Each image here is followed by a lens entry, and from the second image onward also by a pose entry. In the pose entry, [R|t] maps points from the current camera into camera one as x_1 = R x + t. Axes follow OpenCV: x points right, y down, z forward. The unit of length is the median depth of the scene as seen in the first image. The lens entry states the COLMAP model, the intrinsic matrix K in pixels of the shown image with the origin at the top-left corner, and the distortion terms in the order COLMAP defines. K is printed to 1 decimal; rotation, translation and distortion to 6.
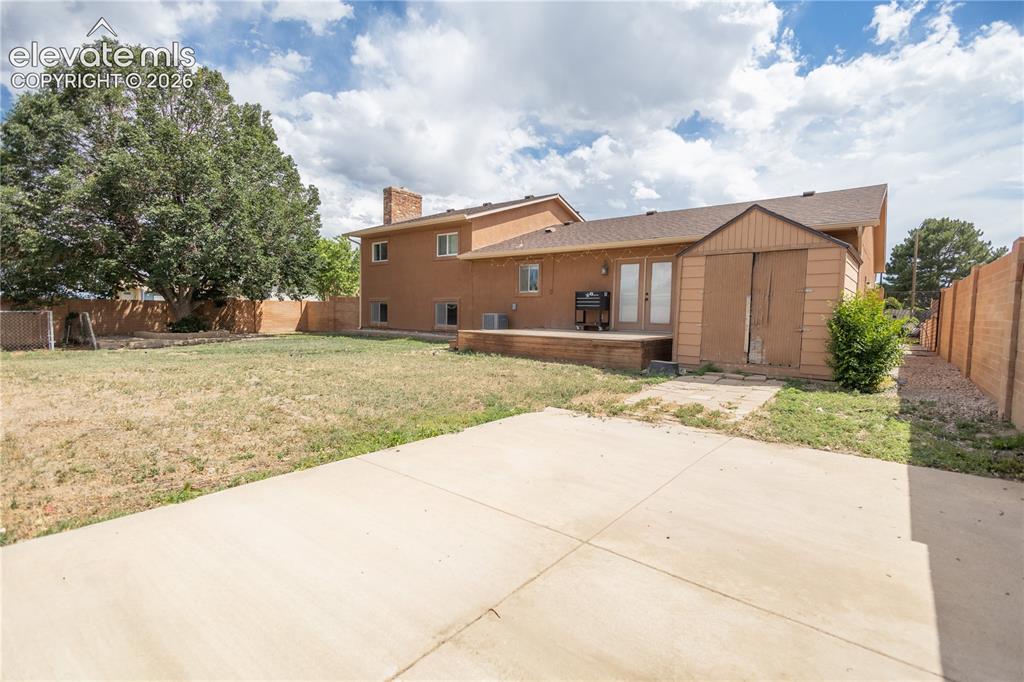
lens RADIAL K [[471.4, 0, 512.5], [0, 471.4, 342.2], [0, 0, 1]] dist [0.003963, -0.000348]
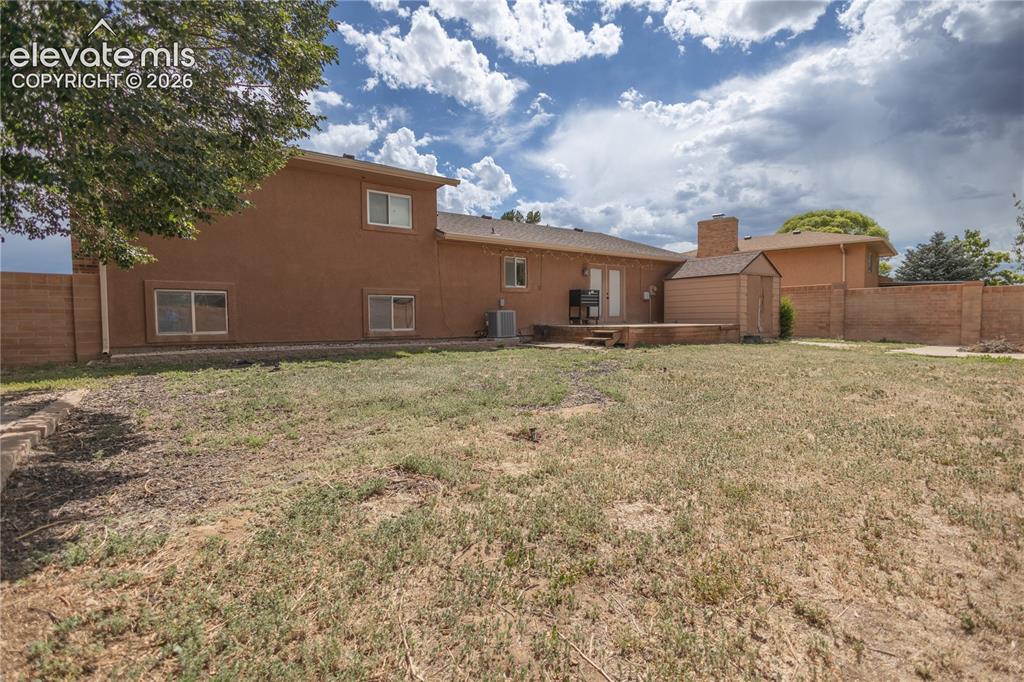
lens RADIAL K [[471.4, 0, 512.6], [0, 471.4, 341.2], [0, 0, 1]] dist [0.003963, -0.000348]
pose [[0.288695, -0.062817, 0.955358, -0.936817], [0.074651, 0.996284, 0.042950, -0.045484], [-0.954506, 0.058920, 0.292312, 0.819654]]
